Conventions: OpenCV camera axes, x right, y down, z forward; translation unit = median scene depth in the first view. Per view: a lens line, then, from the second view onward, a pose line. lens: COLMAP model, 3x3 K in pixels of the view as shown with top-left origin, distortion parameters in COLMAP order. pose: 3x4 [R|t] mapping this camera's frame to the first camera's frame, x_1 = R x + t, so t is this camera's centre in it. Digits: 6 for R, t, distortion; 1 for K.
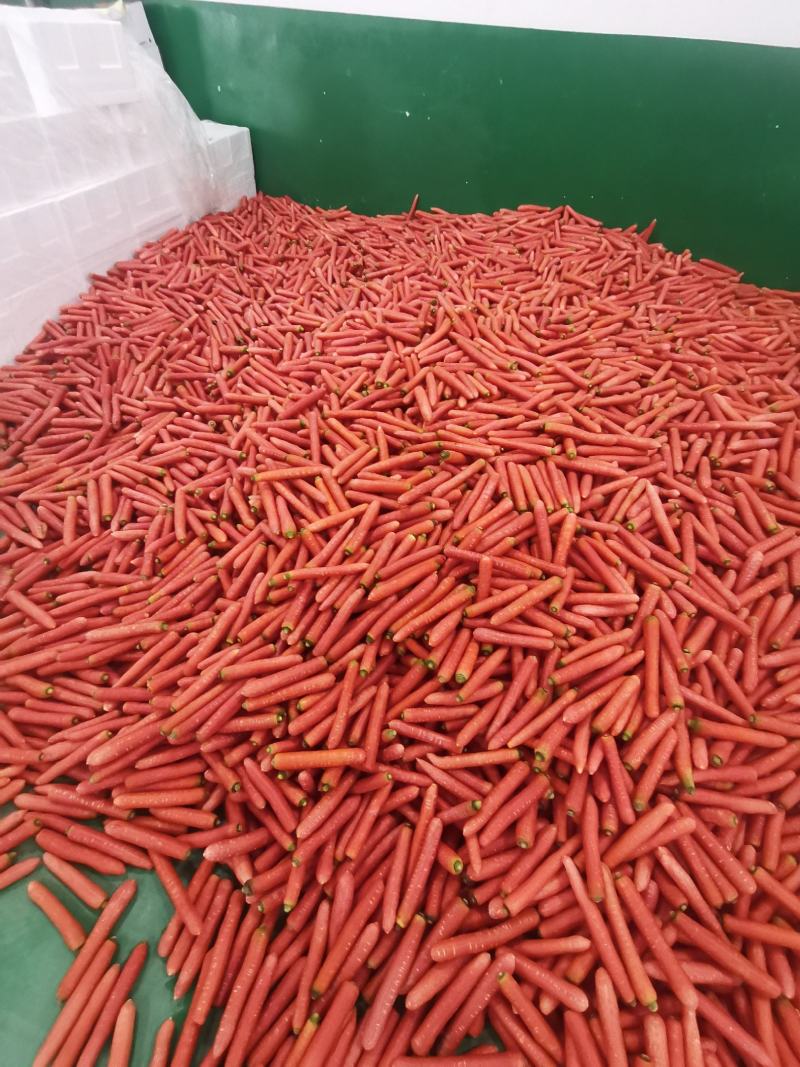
lens RADIAL K [[526.0, 0, 391.1], [0, 526.0, 533.1], [0, 0, 1]] dist [0.039225, -0.035833]
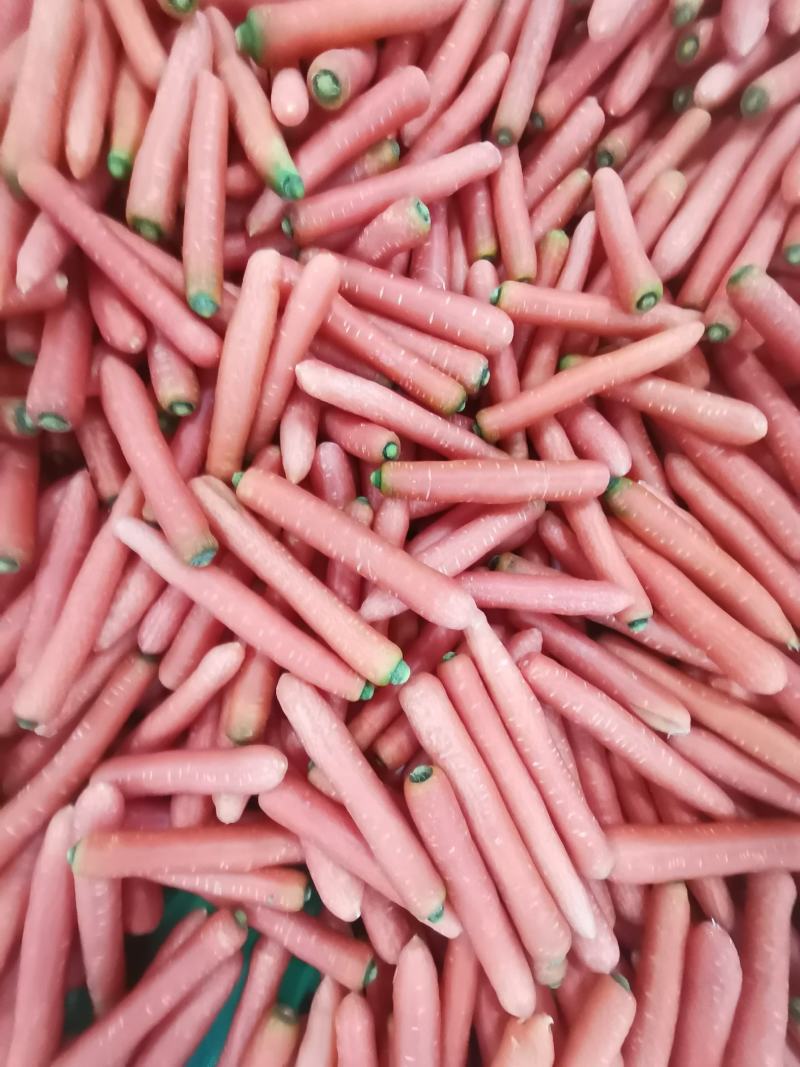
lens RADIAL K [[526.0, 0, 391.1], [0, 526.0, 533.1], [0, 0, 1]] dist [0.039225, -0.035833]
pose [[0.782848, -0.605426, 0.143554, 0.308874], [0.439187, 0.701094, 0.561767, 0.351255], [-0.440753, -0.376731, 0.814745, 0.426722]]
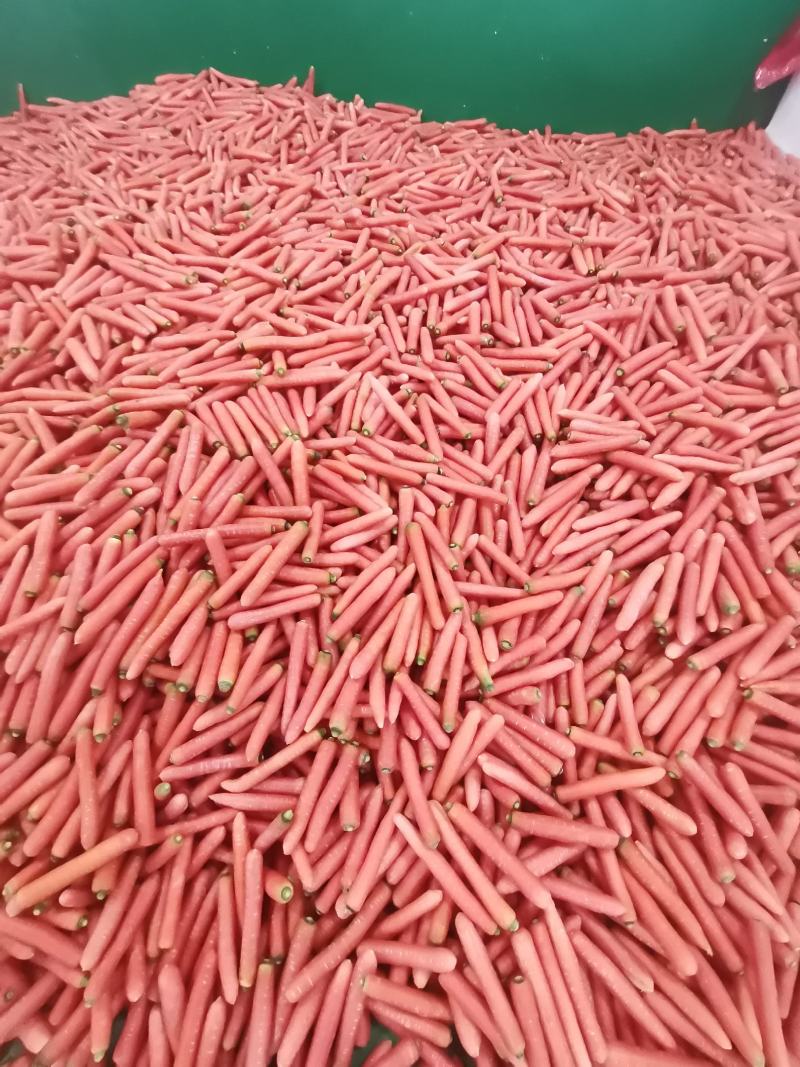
lens RADIAL K [[526.0, 0, 391.1], [0, 526.0, 533.1], [0, 0, 1]] dist [0.039225, -0.035833]
pose [[0.890580, -0.380997, 0.248412, 0.203687], [0.339372, 0.920268, 0.194765, -0.014870], [-0.302811, -0.089150, 0.948872, 0.129665]]
